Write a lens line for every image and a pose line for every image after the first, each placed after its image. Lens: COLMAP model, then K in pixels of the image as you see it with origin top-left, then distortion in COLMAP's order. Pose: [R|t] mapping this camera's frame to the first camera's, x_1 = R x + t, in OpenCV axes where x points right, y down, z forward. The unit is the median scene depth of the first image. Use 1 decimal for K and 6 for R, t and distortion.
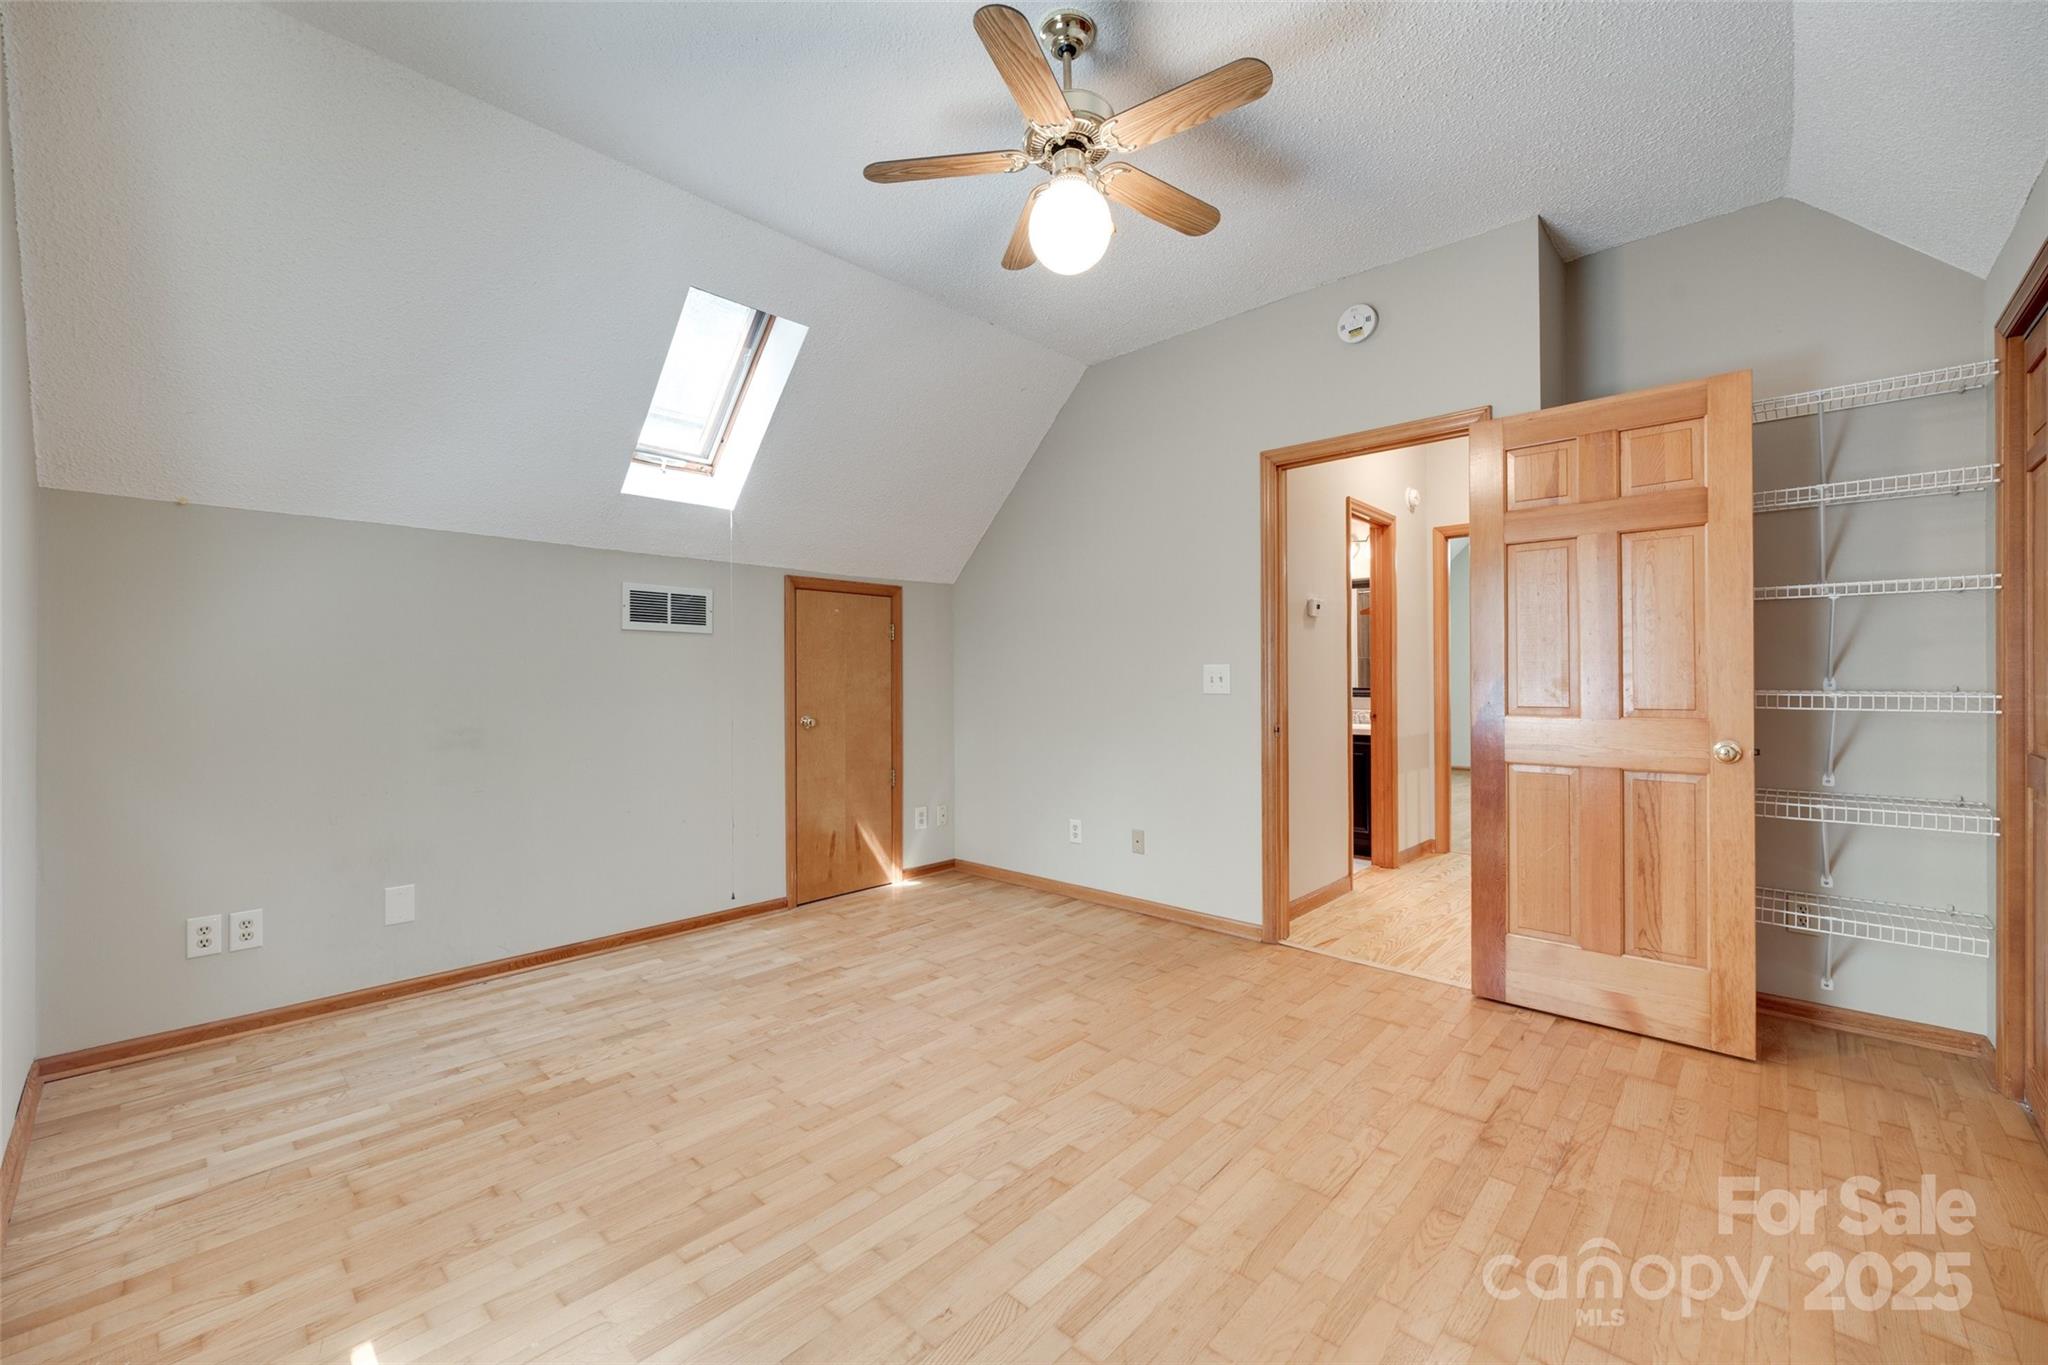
lens RADIAL K [[824.1, 0, 1043.8], [0, 824.1, 677.3], [0, 0, 1]] dist [-0.000841, -0.000046]
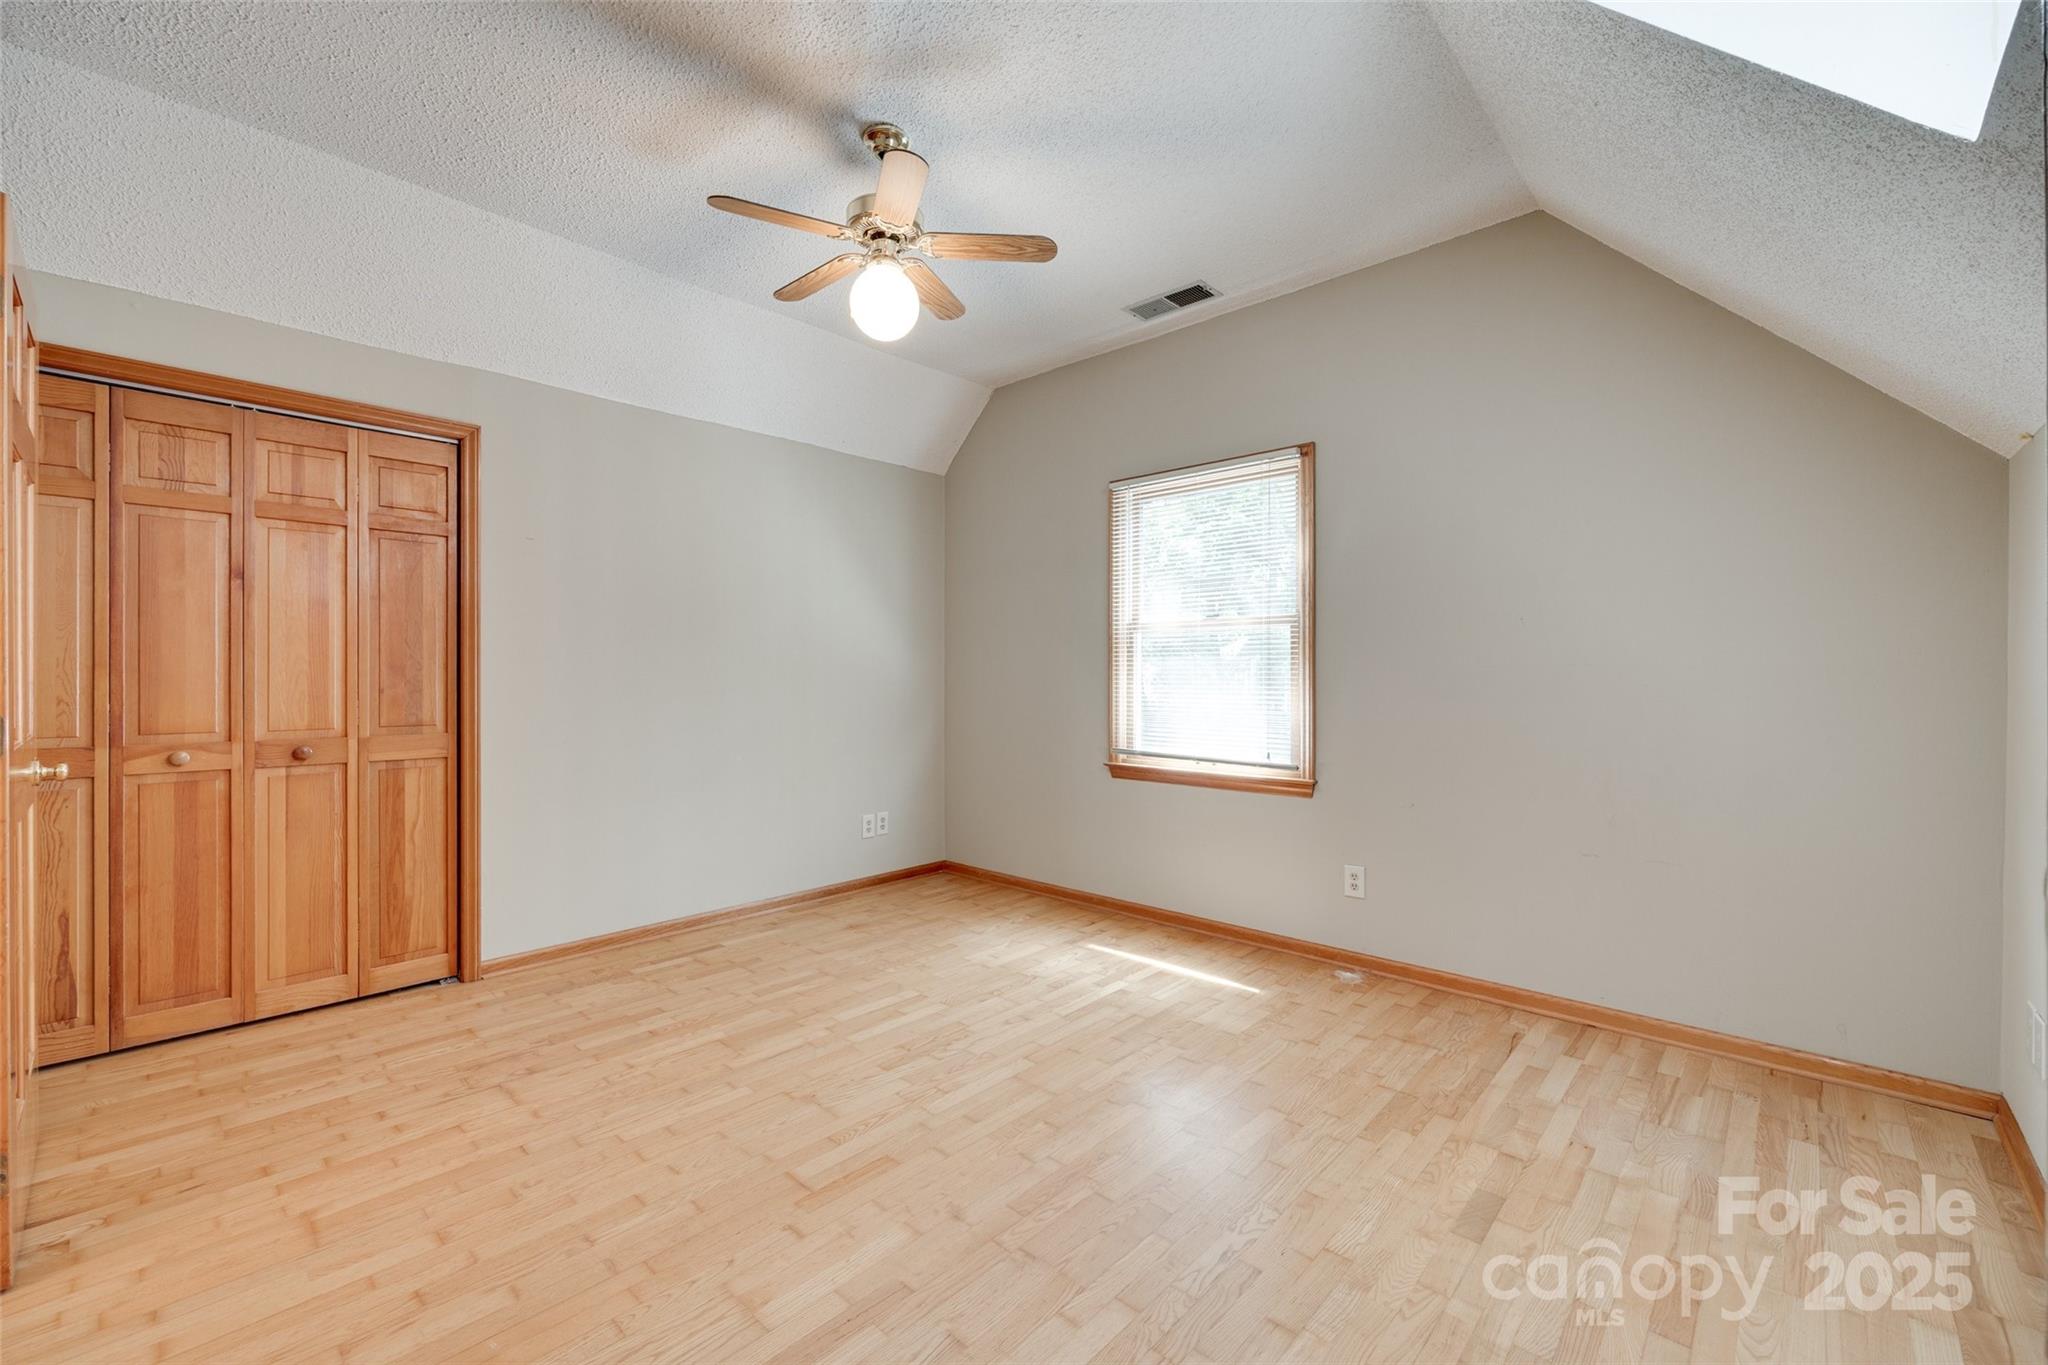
lens RADIAL K [[824.1, 0, 1043.8], [0, 824.1, 677.3], [0, 0, 1]] dist [-0.000841, -0.000046]
pose [[-0.999998, 0.001928, -0.001106, -0.192111], [0.001926, 0.999997, 0.001627, -0.000398], [0.001109, 0.001625, -0.999998, 2.164309]]
